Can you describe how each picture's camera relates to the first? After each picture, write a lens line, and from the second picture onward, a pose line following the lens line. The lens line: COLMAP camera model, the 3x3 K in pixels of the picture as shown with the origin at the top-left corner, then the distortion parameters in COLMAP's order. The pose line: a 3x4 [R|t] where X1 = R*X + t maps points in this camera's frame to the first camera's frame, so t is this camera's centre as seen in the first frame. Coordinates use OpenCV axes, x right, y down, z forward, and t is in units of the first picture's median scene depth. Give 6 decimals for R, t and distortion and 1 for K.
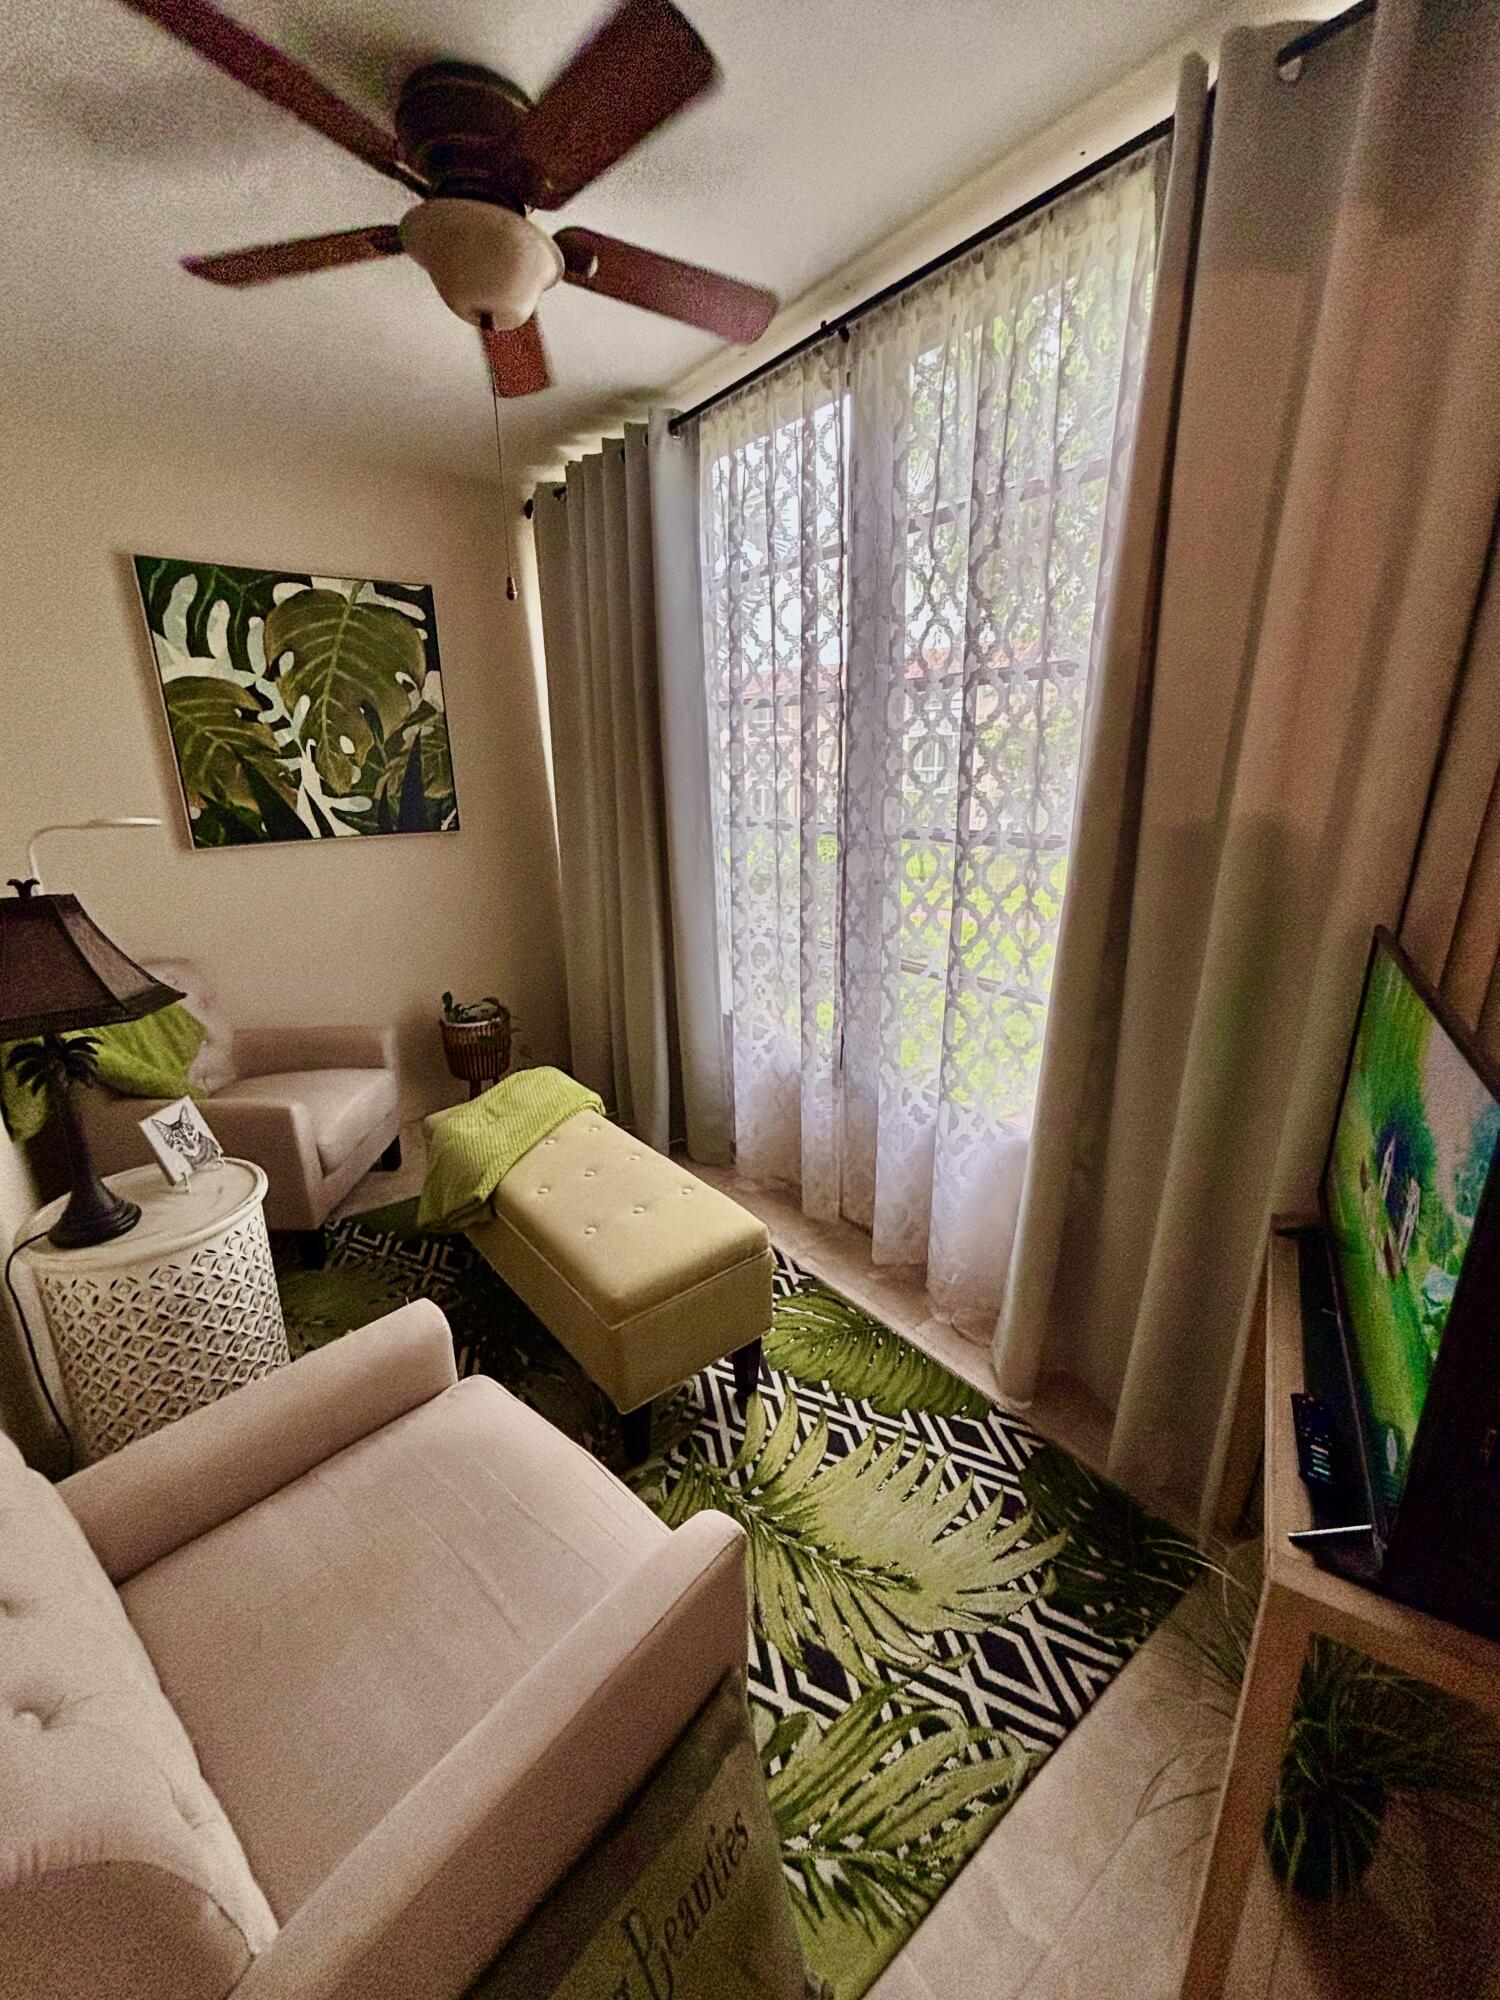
lens RADIAL K [[811.3, 0, 741.7], [0, 811.3, 992.4], [0, 0, 1]] dist [0.001616, 0.000052]
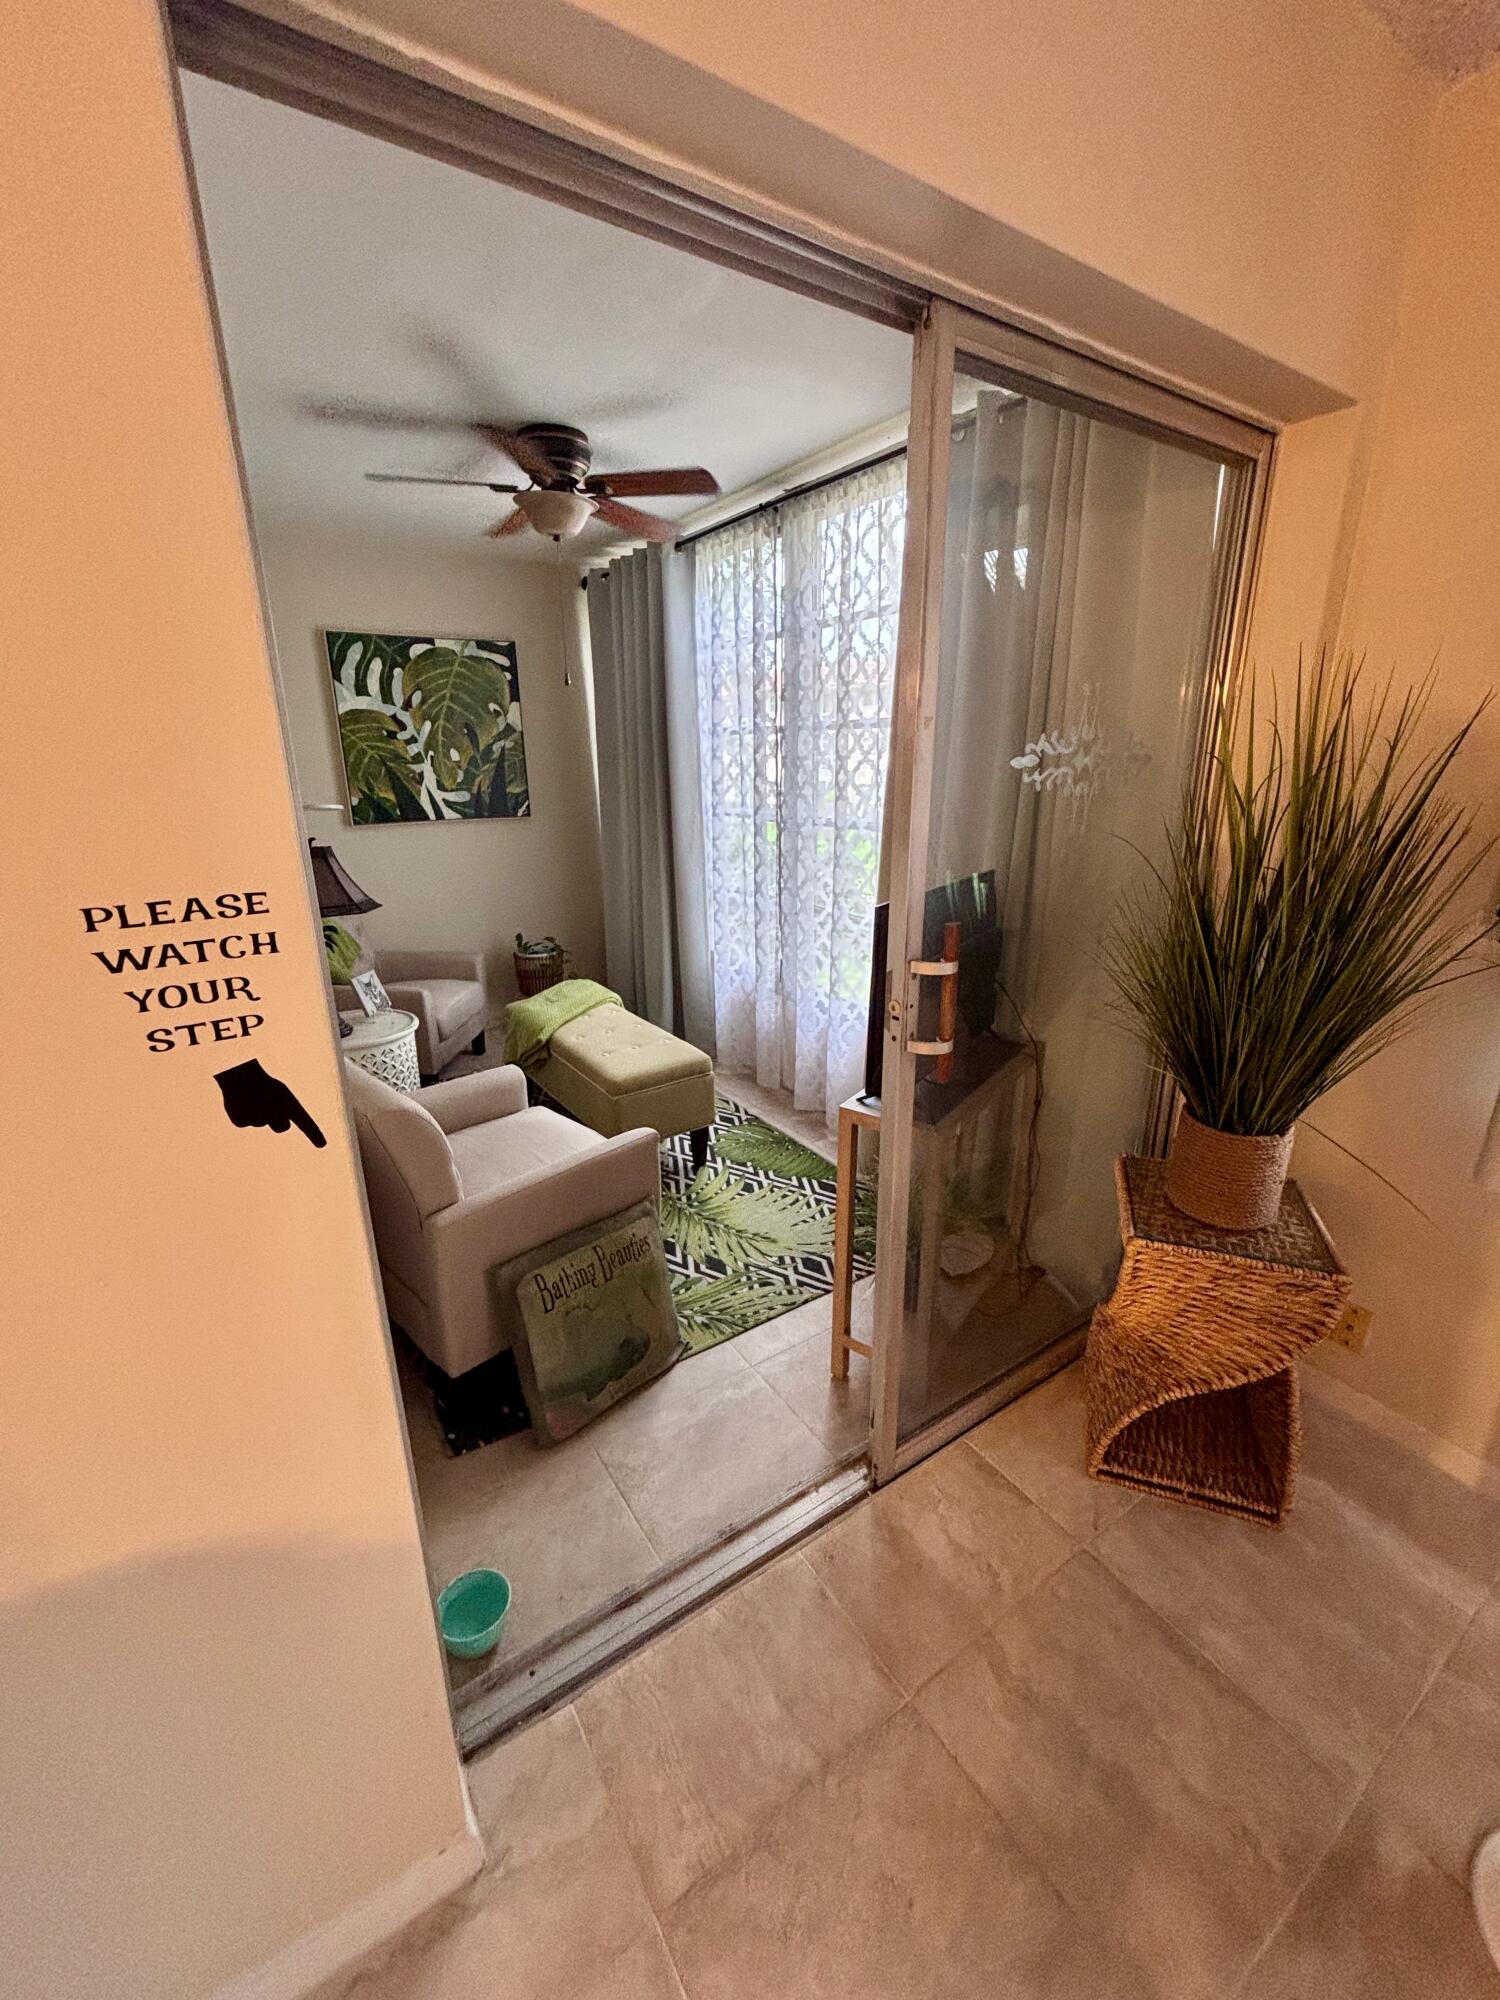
lens RADIAL K [[811.3, 0, 750.6], [0, 811.3, 1005.7], [0, 0, 1]] dist [0.001616, 0.000052]
pose [[0.997904, 0.029052, -0.057823, 0.160588], [-0.027636, 0.999302, 0.025137, 0.107413], [0.058513, -0.023487, 0.998010, -0.505712]]
